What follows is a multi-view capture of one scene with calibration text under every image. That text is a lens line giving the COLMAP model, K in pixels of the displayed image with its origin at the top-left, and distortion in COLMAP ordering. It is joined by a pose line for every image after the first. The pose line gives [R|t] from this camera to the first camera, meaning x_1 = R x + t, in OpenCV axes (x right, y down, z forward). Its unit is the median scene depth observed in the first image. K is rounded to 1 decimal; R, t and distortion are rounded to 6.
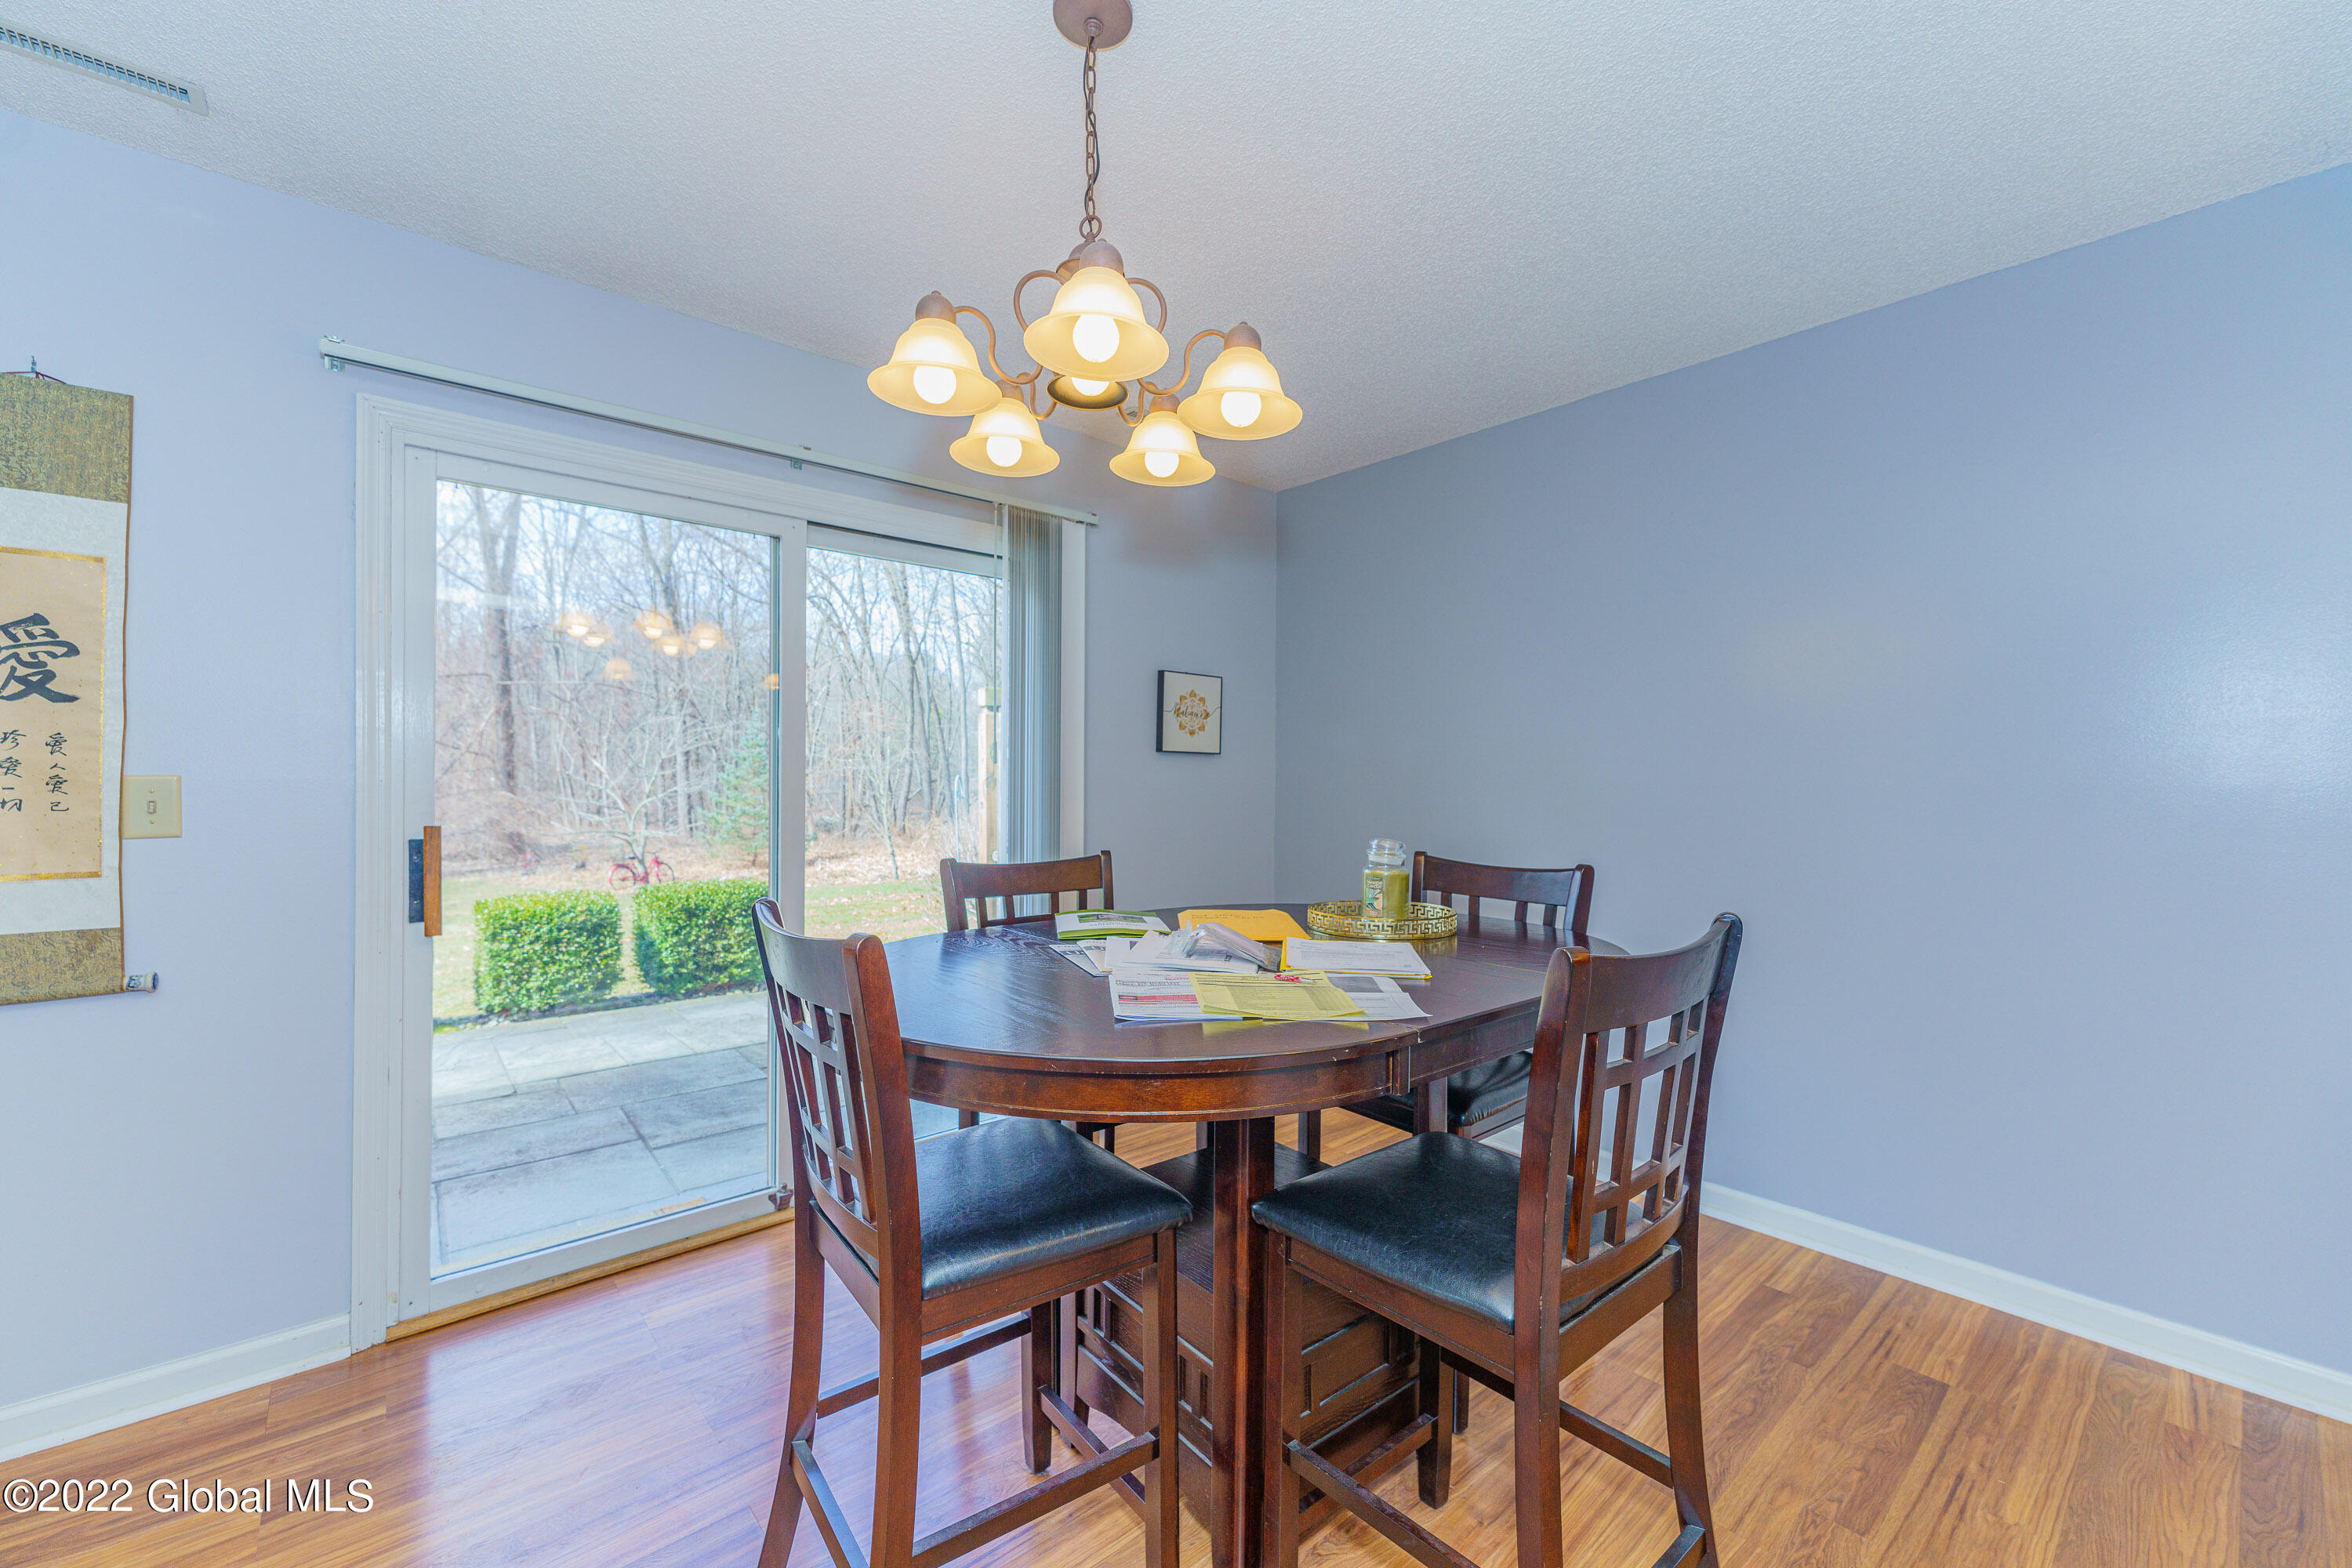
lens RADIAL K [[937.5, 0, 1174.2], [0, 937.5, 779.0], [0, 0, 1]] dist [0.001885, -0.000210]
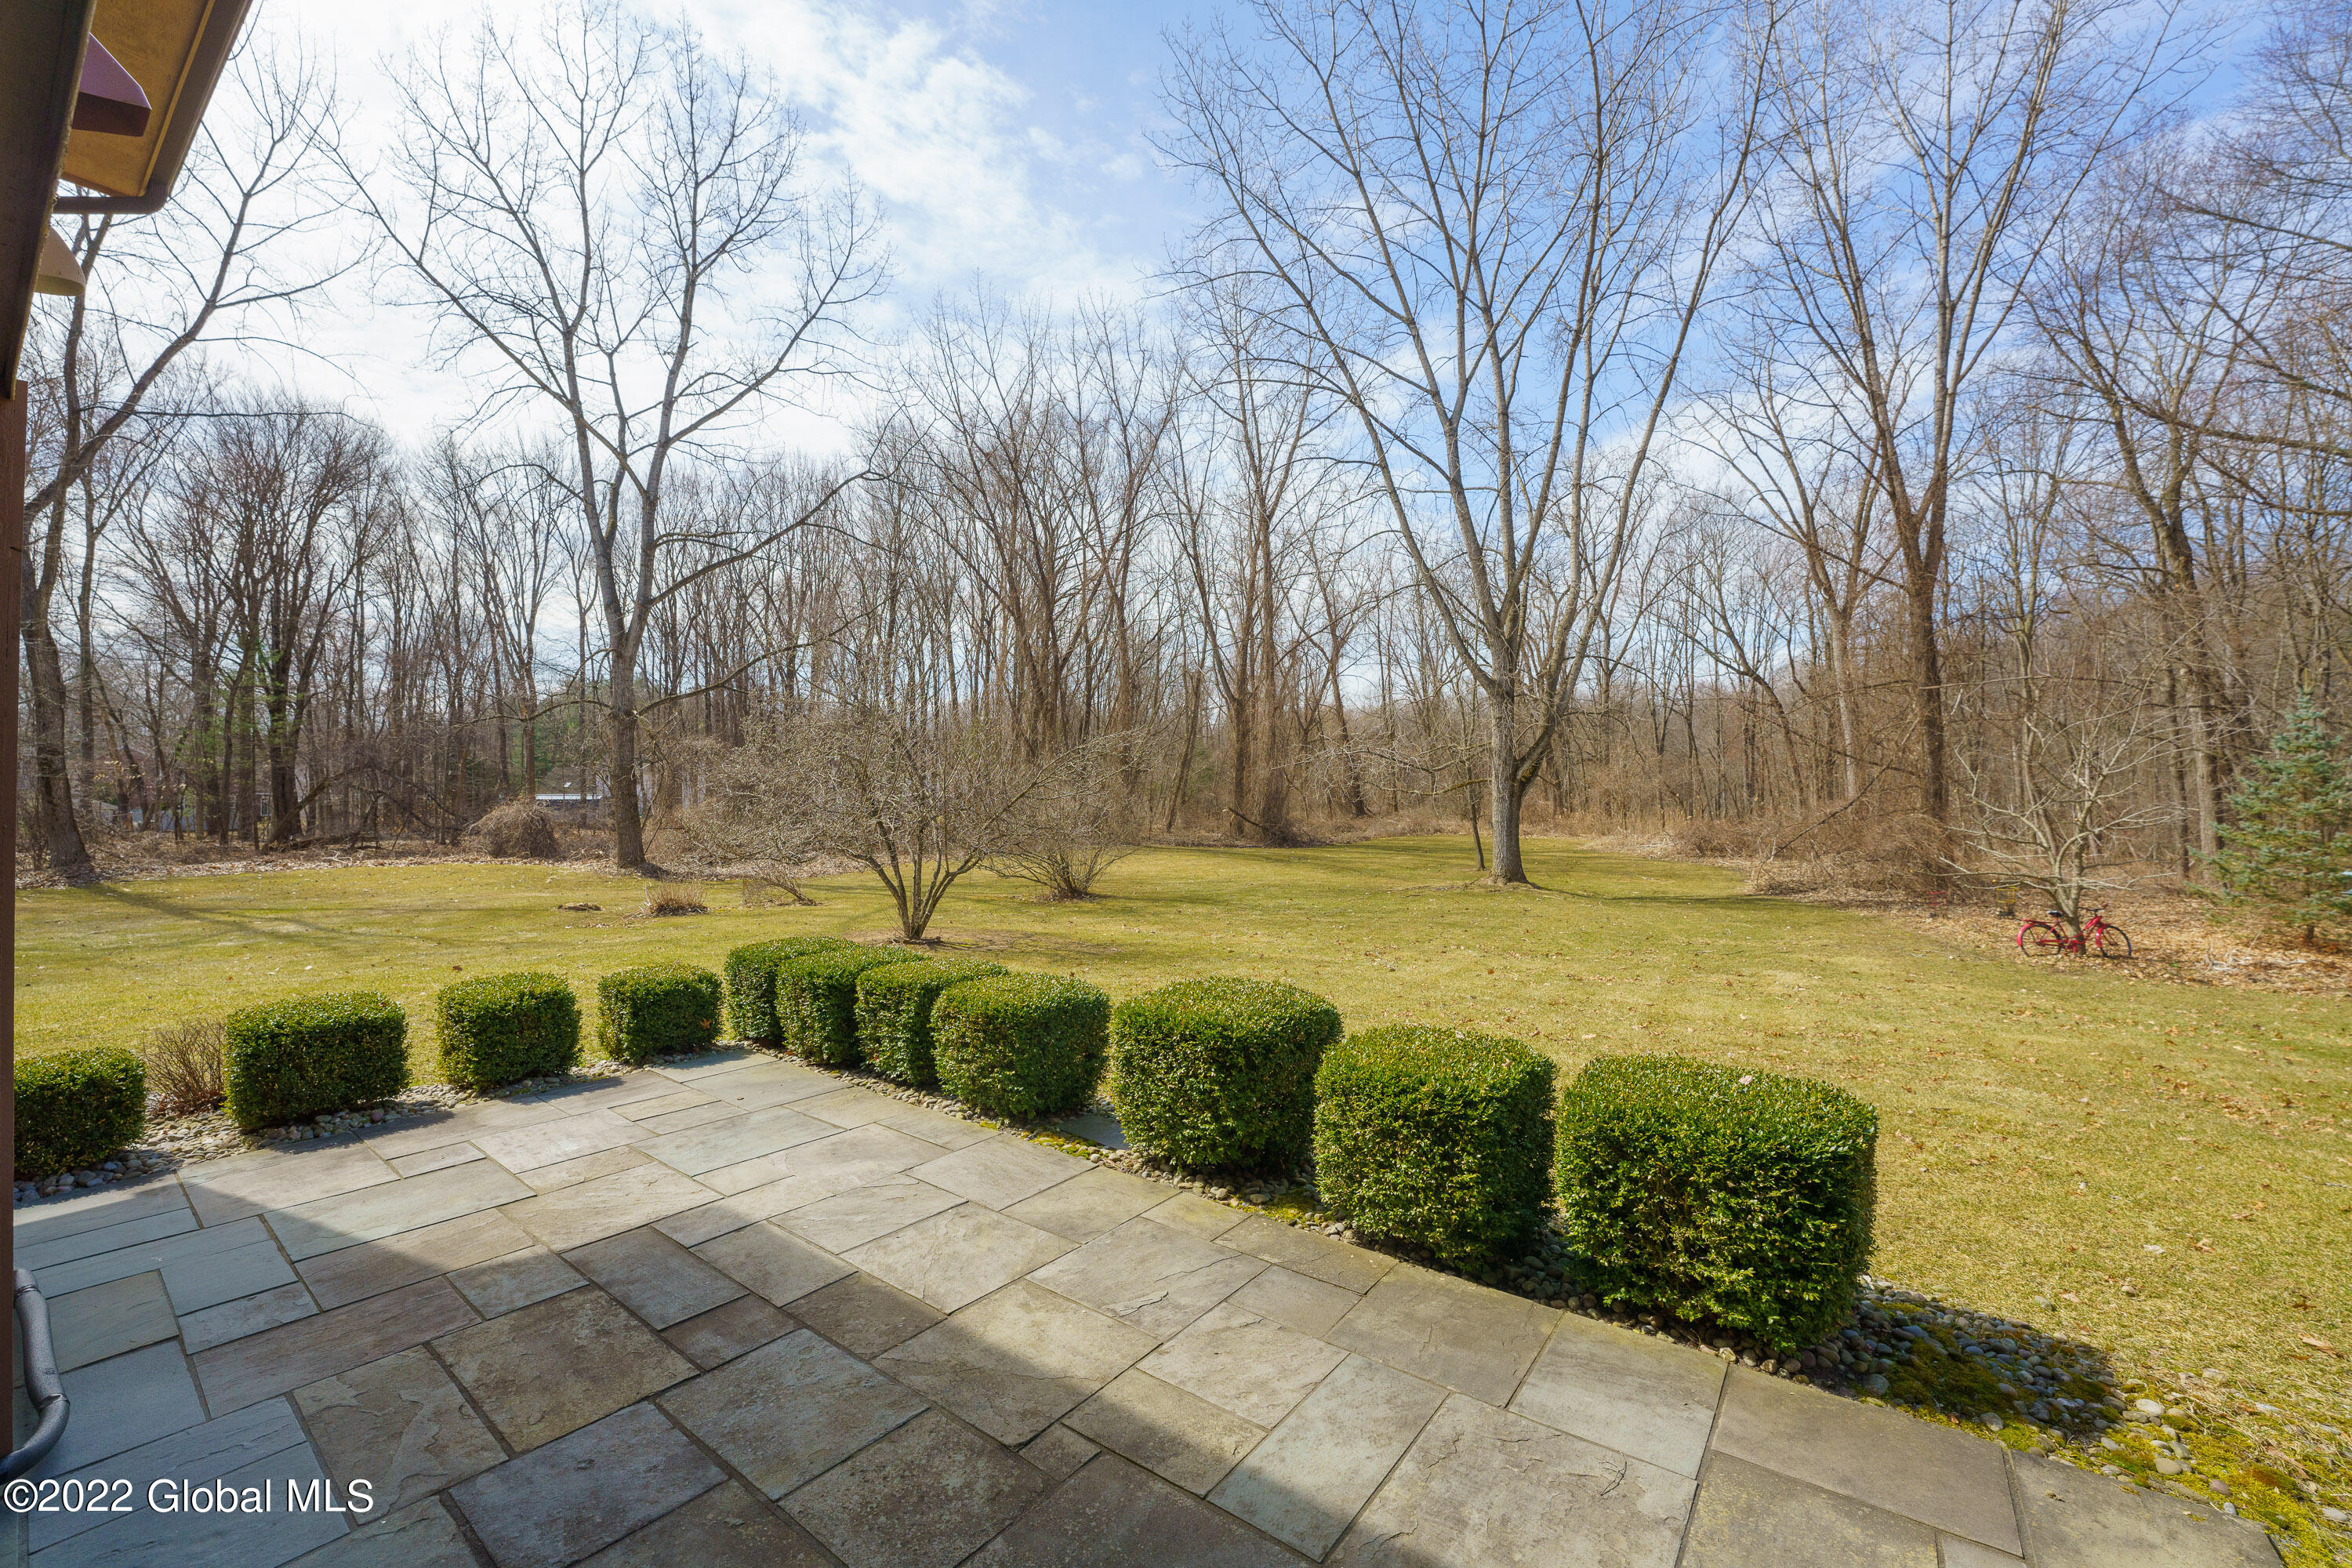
lens RADIAL K [[950.0, 0, 1176.0], [0, 950.0, 784.0], [0, 0, 1]] dist [-0.023861, 0.000153]
pose [[0.210586, -0.010233, -0.977522, -0.097814], [0.004445, 0.999945, -0.009510, -0.046040], [0.977565, -0.002343, 0.210620, 0.756784]]
